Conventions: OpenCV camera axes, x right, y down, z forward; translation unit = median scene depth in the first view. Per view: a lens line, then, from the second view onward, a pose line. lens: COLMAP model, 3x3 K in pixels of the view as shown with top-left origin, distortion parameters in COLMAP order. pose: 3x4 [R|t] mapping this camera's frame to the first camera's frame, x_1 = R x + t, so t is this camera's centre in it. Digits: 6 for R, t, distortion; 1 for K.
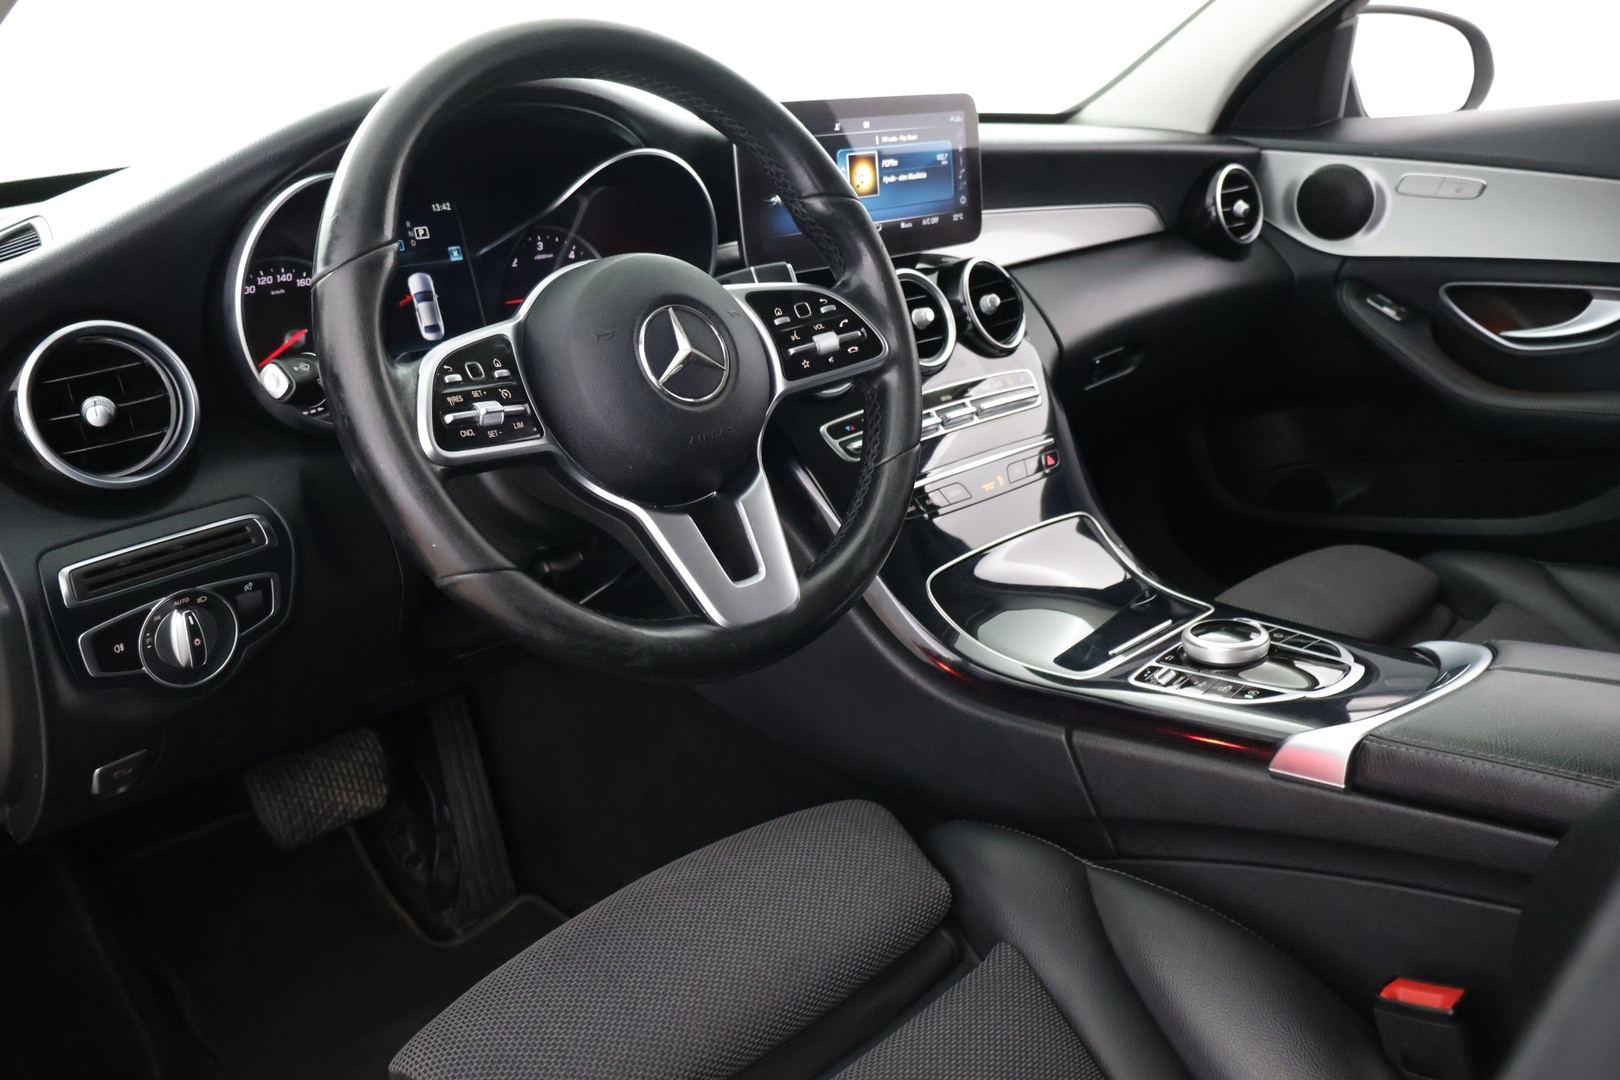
lens RADIAL K [[1369.9, 0, 810.0], [0, 1369.9, 540.0], [0, 0, 1]] dist [0.000193, 0.002122]
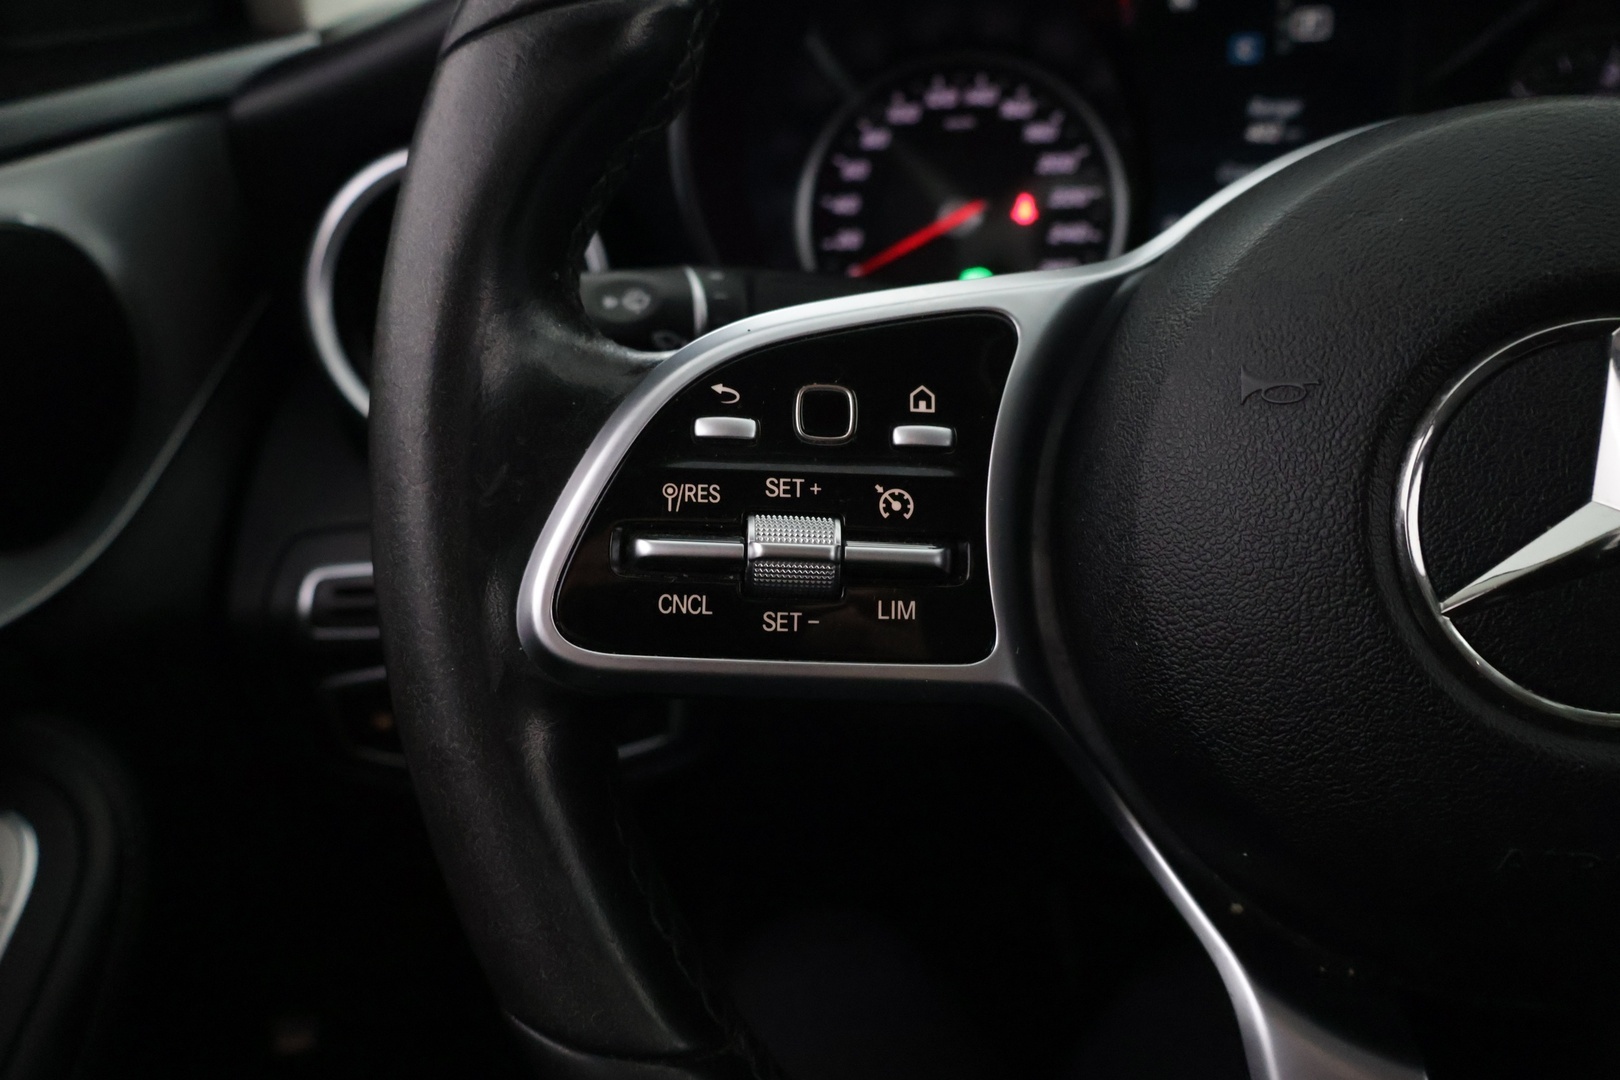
lens RADIAL K [[1369.9, 0, 810.0], [0, 1369.9, 540.0], [0, 0, 1]] dist [0.000193, 0.002122]
pose [[0.620156, 0.312270, -0.719649, -0.000467], [-0.225569, 0.949600, 0.217667, -0.113808], [0.751349, 0.027343, 0.659338, 0.537361]]
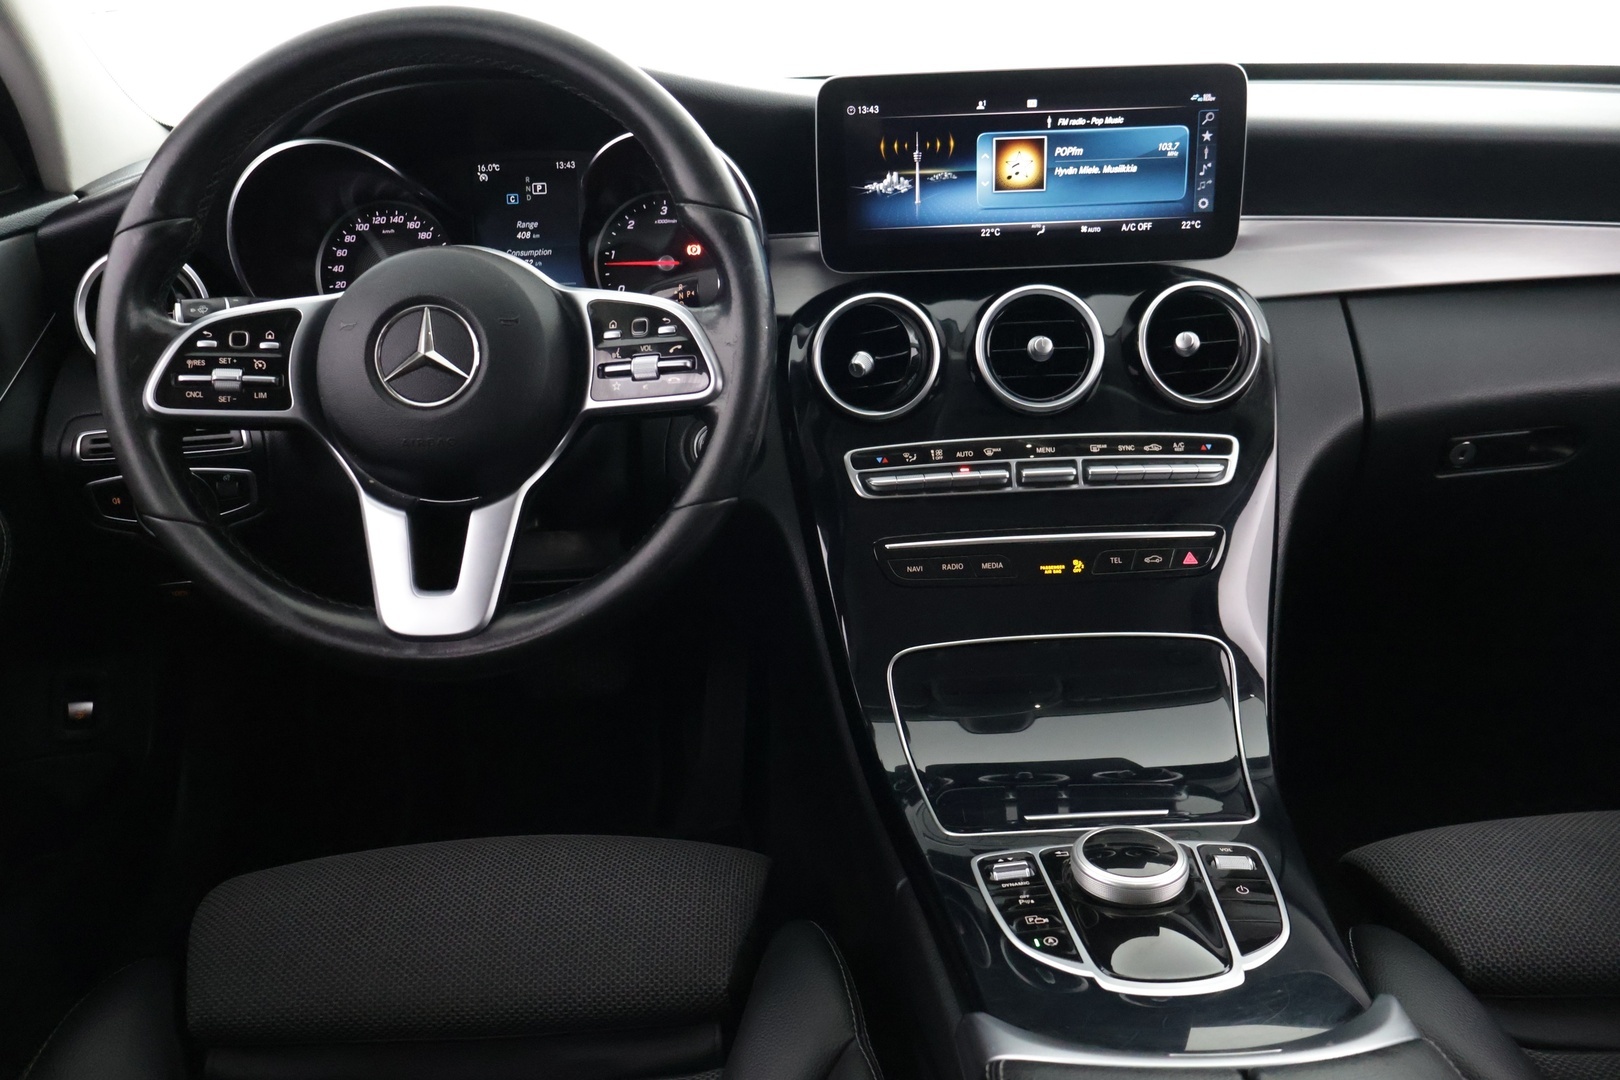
lens RADIAL K [[1353.4, 0, 810.0], [0, 1353.4, 540.0], [0, 0, 1]] dist [0.003543, 0.011061]
pose [[0.724842, 0.270252, -0.633694, 0.569147], [-0.212730, 0.962694, 0.167232, -0.171061], [0.655248, 0.013588, 0.755291, 0.328395]]
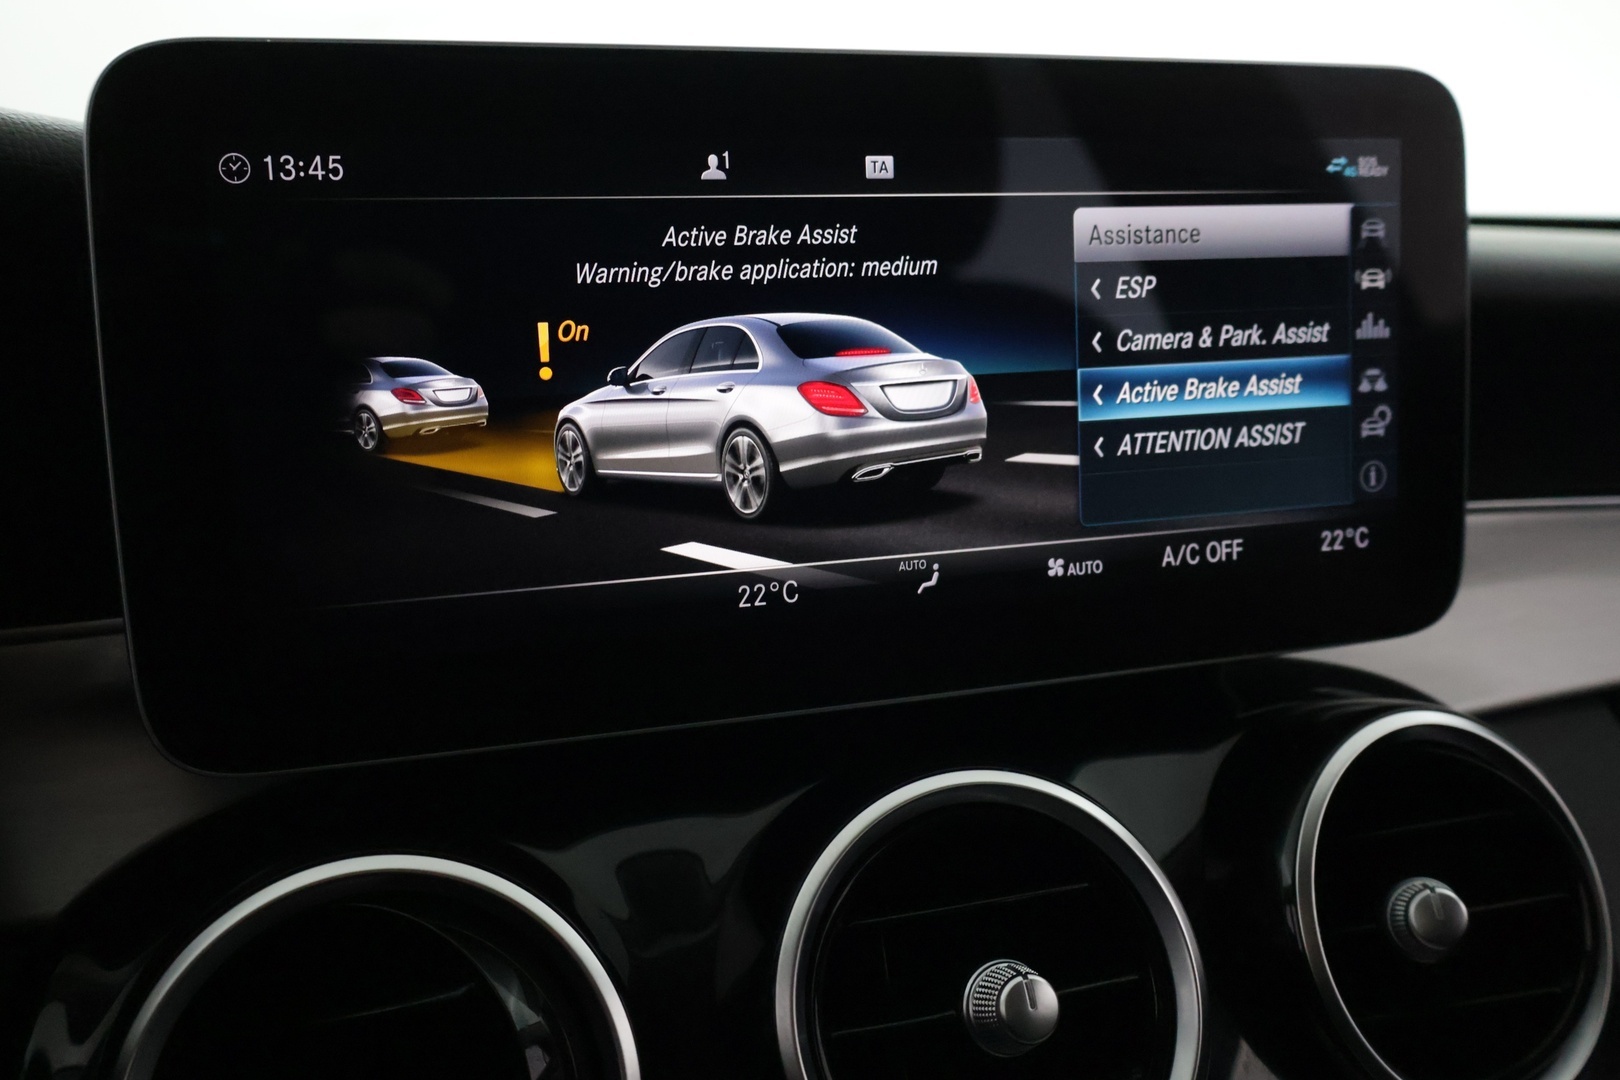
lens RADIAL K [[1638.0, 0, 810.0], [0, 1638.0, 540.0], [0, 0, 1]] dist [0.011355, 0.009569]
pose [[0.906026, 0.097458, -0.411848, 0.168378], [-0.148854, 0.984330, -0.094535, -0.224387], [0.396181, 0.146956, 0.906336, 0.797869]]
